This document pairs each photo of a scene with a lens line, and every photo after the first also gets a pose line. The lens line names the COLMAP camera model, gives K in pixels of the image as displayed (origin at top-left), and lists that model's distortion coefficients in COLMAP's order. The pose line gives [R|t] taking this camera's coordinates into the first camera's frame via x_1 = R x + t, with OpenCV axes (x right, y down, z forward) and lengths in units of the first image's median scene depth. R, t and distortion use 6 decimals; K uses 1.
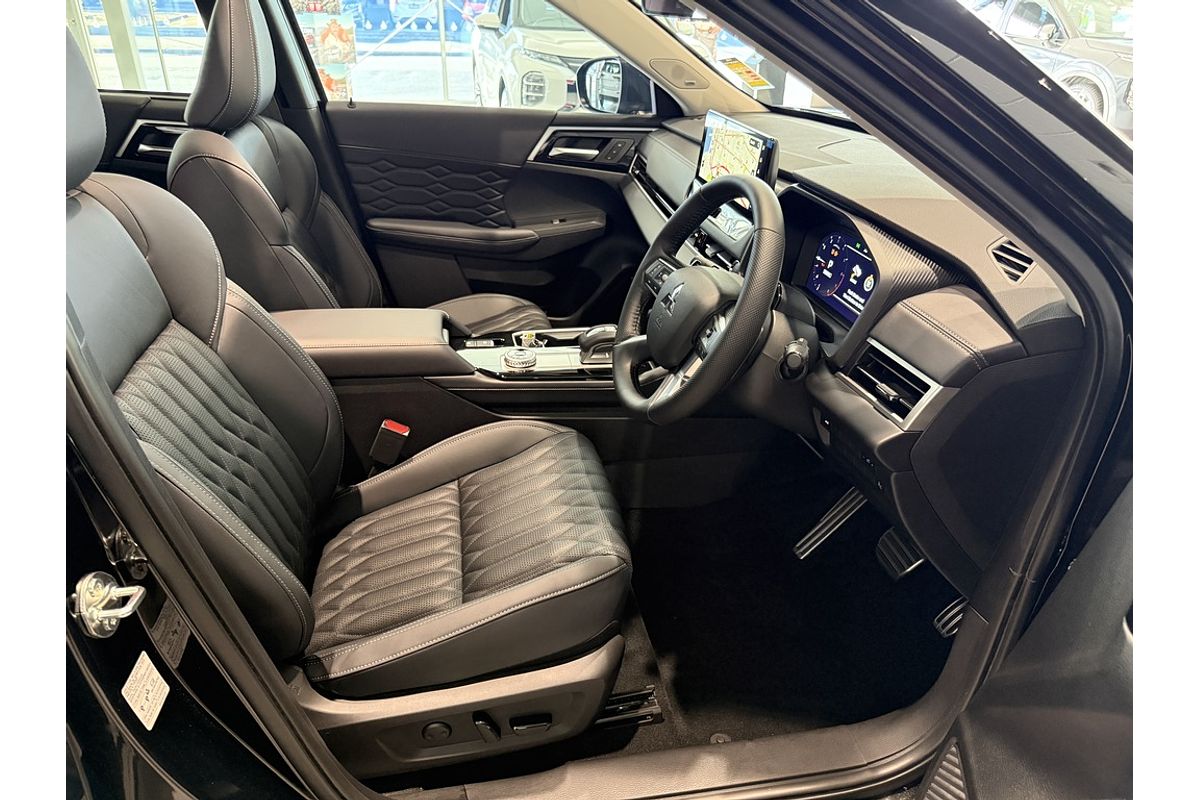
lens RADIAL K [[751.4, 0, 601.7], [0, 751.4, 399.0], [0, 0, 1]] dist [0.077757, -0.144044]
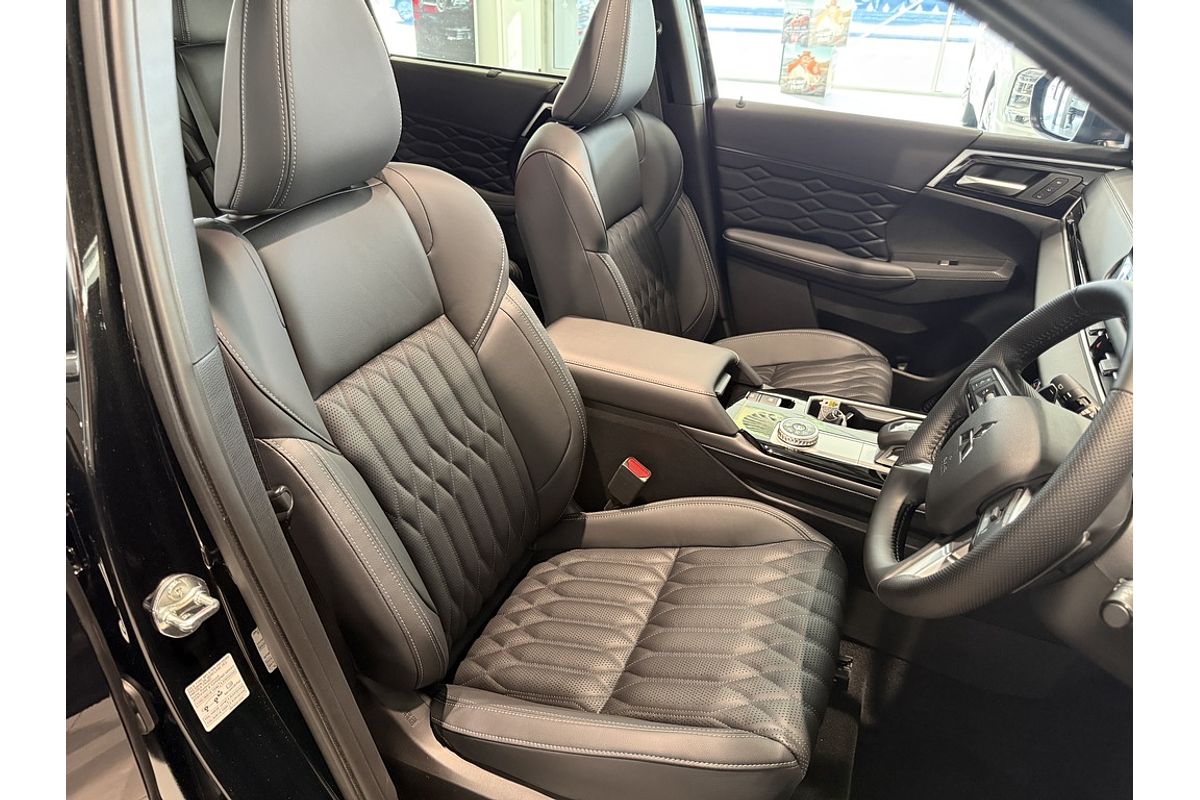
lens RADIAL K [[751.4, 0, 601.7], [0, 751.4, 399.0], [0, 0, 1]] dist [0.077757, -0.144044]
pose [[0.830281, 0.269846, -0.487664, 0.082750], [-0.259447, 0.961524, 0.090328, -0.084088], [0.493276, 0.051525, 0.868346, 0.133616]]
